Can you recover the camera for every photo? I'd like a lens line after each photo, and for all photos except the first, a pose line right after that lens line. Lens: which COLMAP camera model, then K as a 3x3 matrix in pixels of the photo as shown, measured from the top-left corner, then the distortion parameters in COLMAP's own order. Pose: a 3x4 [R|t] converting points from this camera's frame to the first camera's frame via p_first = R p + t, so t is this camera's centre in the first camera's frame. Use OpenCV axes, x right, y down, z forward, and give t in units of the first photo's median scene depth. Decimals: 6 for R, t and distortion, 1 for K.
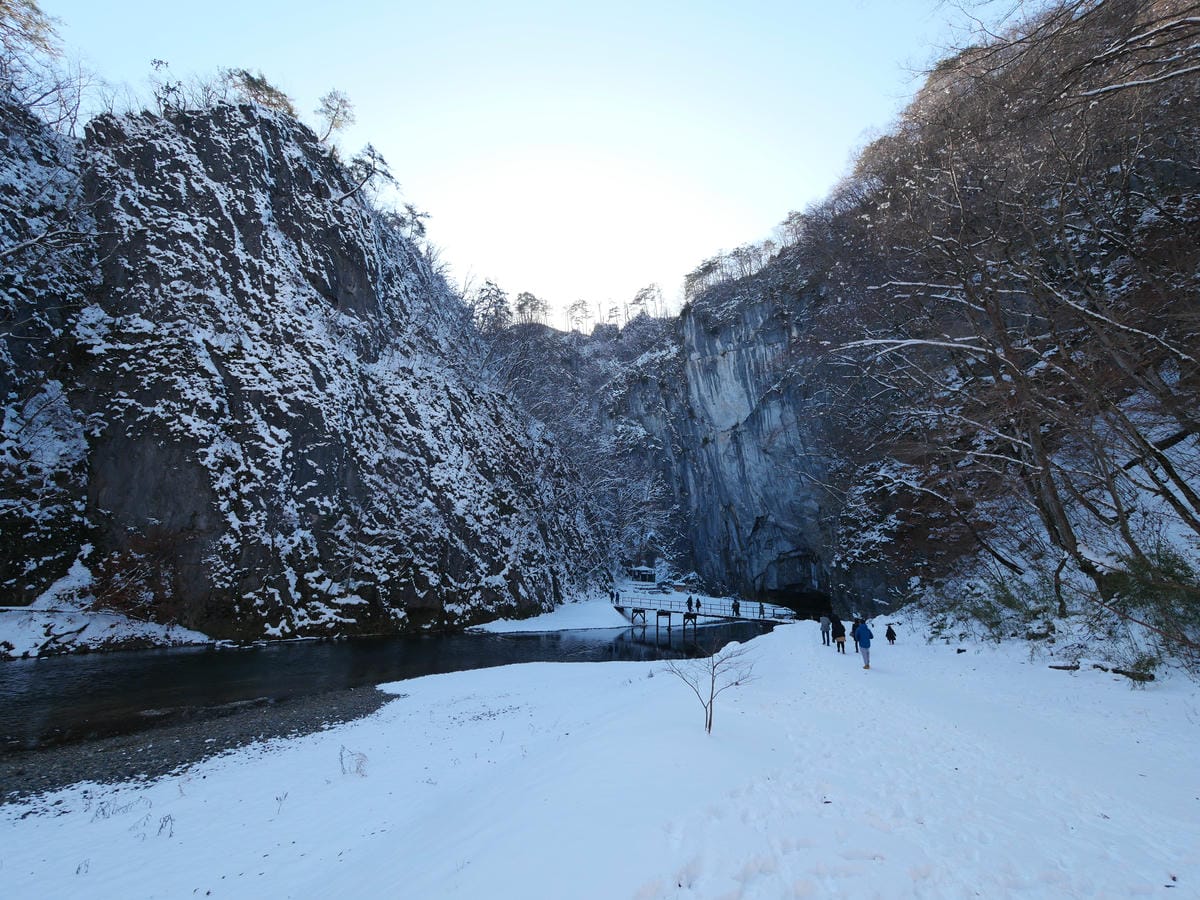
lens RADIAL K [[506.4, 0, 605.0], [0, 506.4, 447.1], [0, 0, 1]] dist [-0.001264, 0.000089]
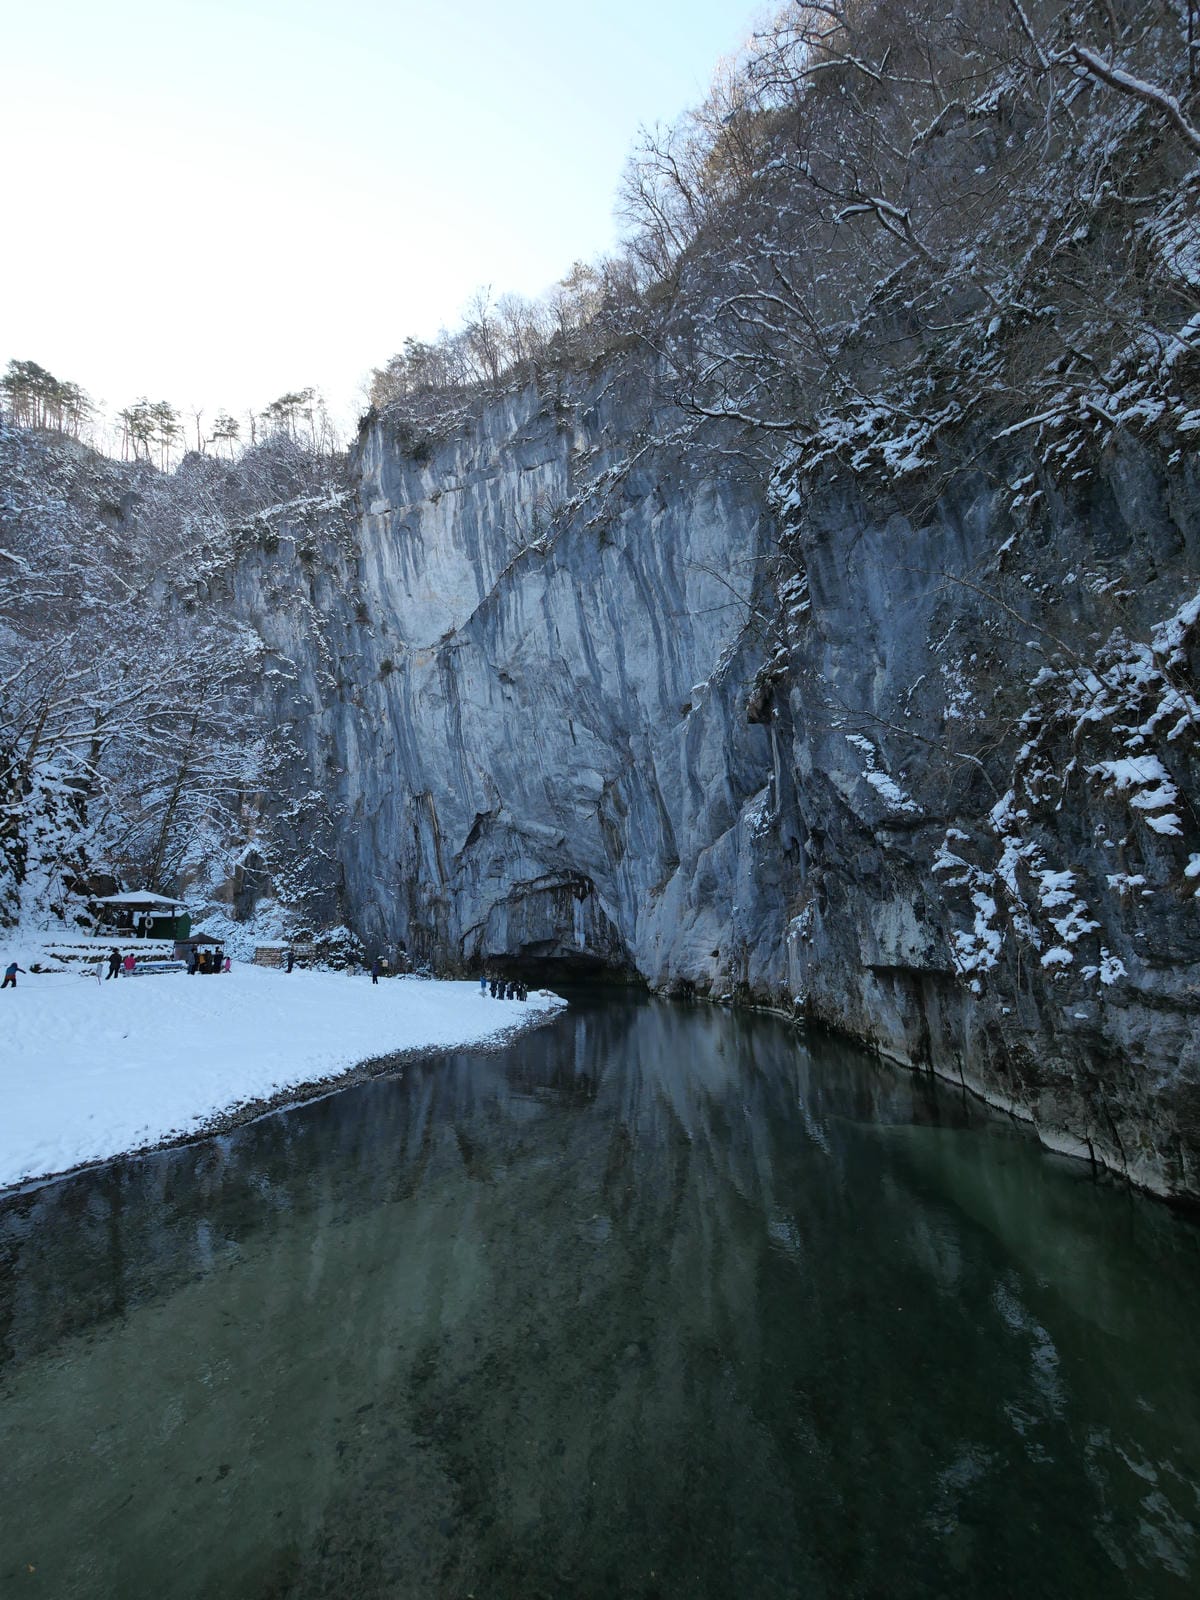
lens RADIAL K [[675.2, 0, 591.2], [0, 675.2, 798.4], [0, 0, 1]] dist [-0.001264, 0.000089]
pose [[0.886932, 0.059985, 0.457988, 0.220377], [-0.078015, 0.996741, 0.020535, 0.241823], [-0.455263, -0.053943, 0.888721, 0.846763]]
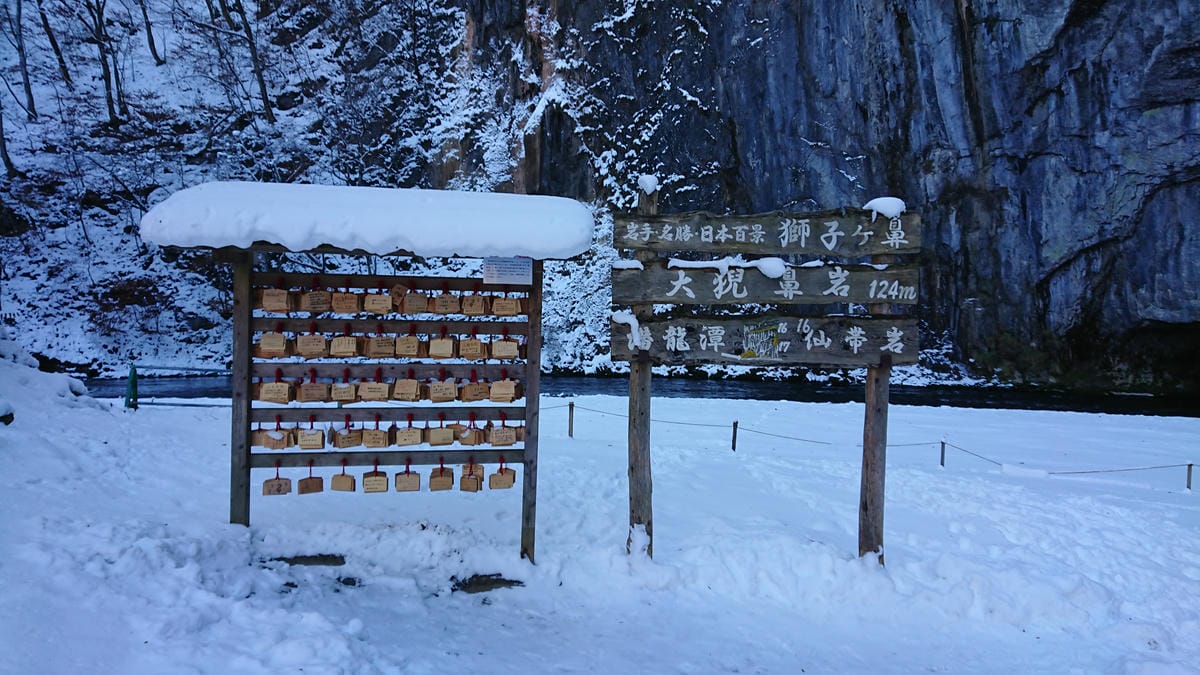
lens RADIAL K [[733.5, 0, 595.0], [0, 733.5, 339.3], [0, 0, 1]] dist [0.006777, -0.000048]
pose [[0.999589, -0.025453, 0.013185, 0.282774], [0.020781, 0.960276, 0.278279, 0.501754], [-0.019745, -0.277890, 0.960410, 1.795722]]
